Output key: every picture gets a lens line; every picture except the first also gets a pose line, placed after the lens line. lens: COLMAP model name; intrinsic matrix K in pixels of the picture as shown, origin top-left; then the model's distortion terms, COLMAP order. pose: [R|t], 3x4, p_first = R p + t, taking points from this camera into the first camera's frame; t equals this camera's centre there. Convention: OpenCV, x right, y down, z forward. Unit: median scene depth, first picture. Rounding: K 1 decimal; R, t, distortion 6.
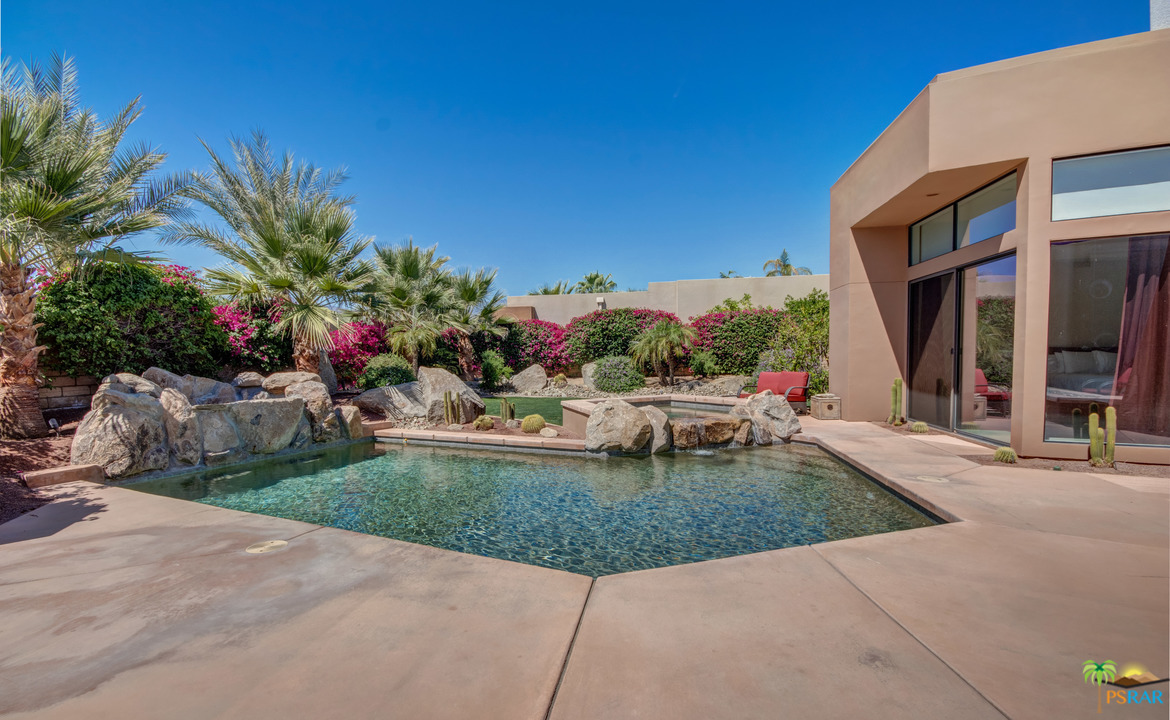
lens RADIAL K [[540.3, 0, 594.6], [0, 540.3, 395.9], [0, 0, 1]] dist [0.002154, -0.004371]
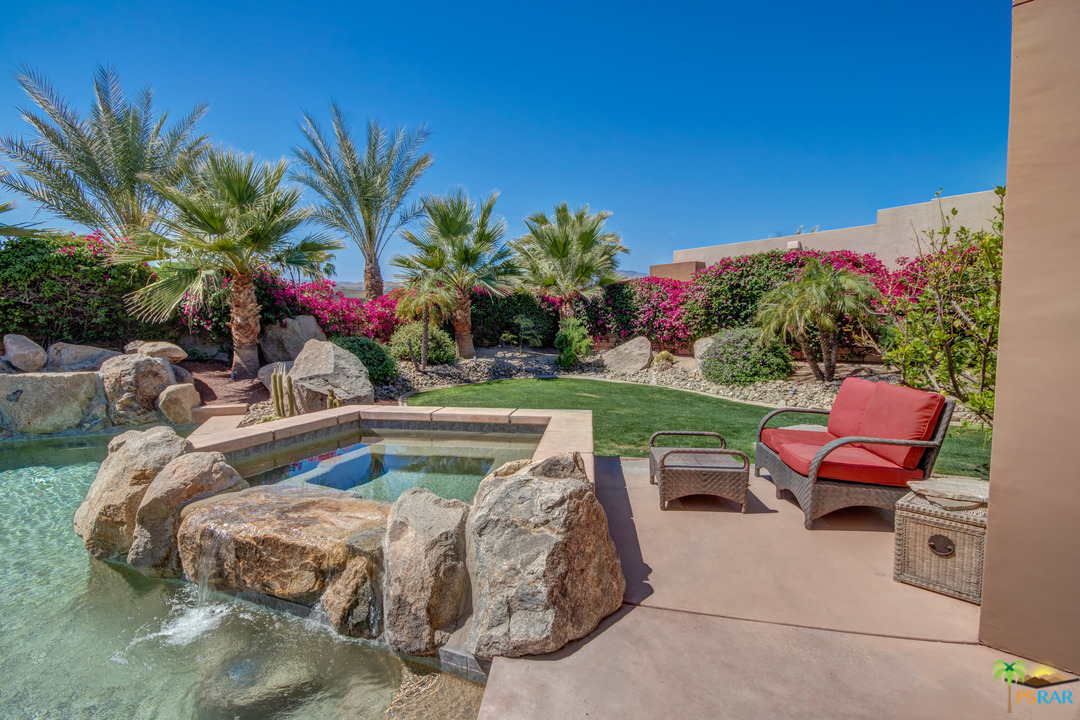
lens RADIAL K [[518.9, 0, 530.1], [0, 518.9, 357.1], [0, 0, 1]] dist [0.003282, -0.006905]
pose [[0.767329, 0.052305, -0.639116, 0.518742], [-0.055960, 0.998327, 0.014517, -0.072584], [0.638807, 0.024625, 0.768973, 0.799631]]
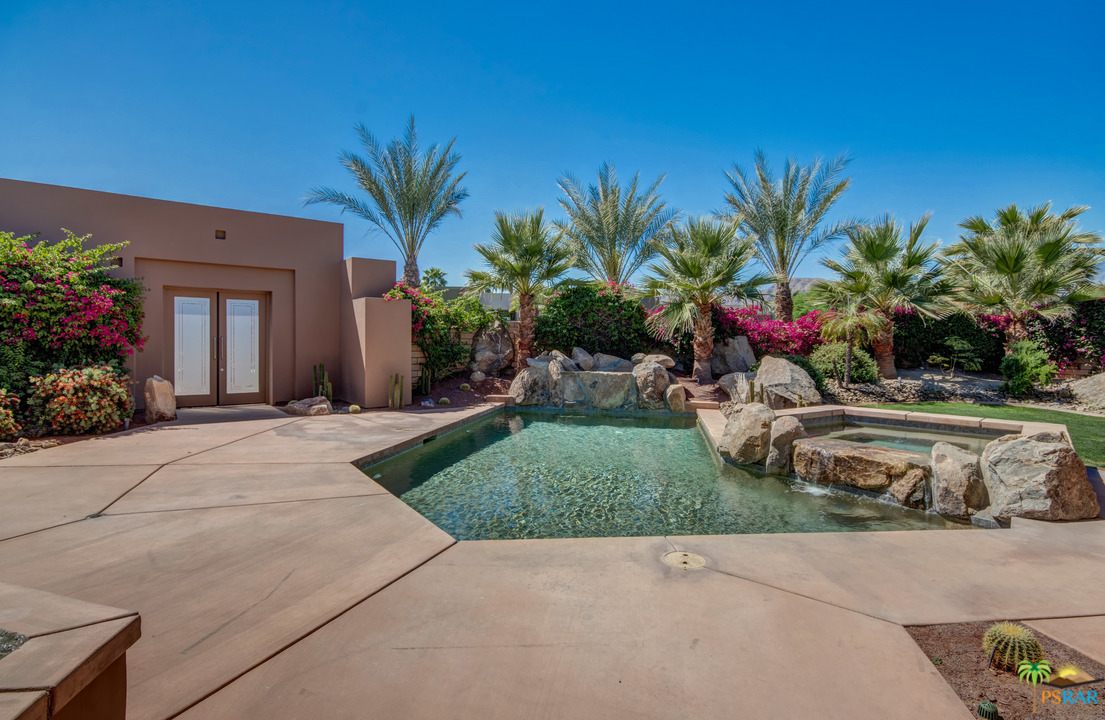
lens RADIAL K [[568.9, 0, 538.1], [0, 568.9, 351.1], [0, 0, 1]] dist [0.009343, -0.002805]
pose [[0.266915, 0.041793, -0.962813, 0.759167], [-0.088509, 0.995900, 0.018692, -0.057725], [0.959647, 0.080228, 0.269520, 0.381950]]
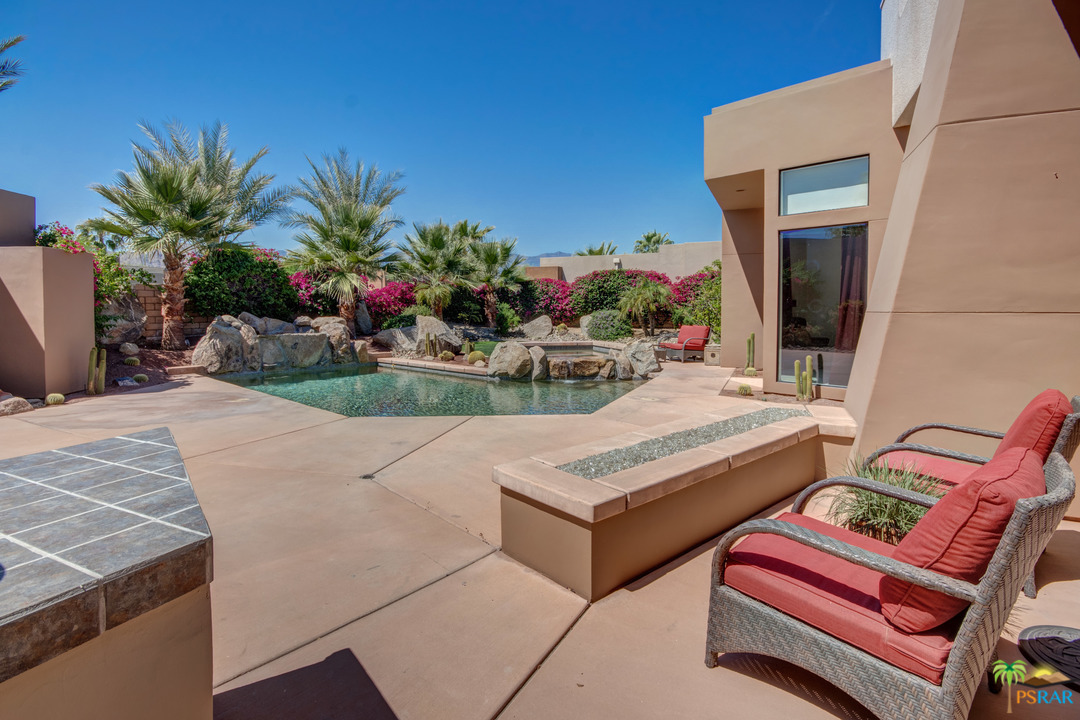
lens RADIAL K [[518.9, 0, 545.9], [0, 518.9, 322.5], [0, 0, 1]] dist [0.003282, -0.006905]
pose [[0.965449, 0.023997, -0.259483, 0.439218], [-0.035735, 0.998536, -0.040616, 0.009610], [0.258128, 0.048485, 0.964893, -0.263458]]
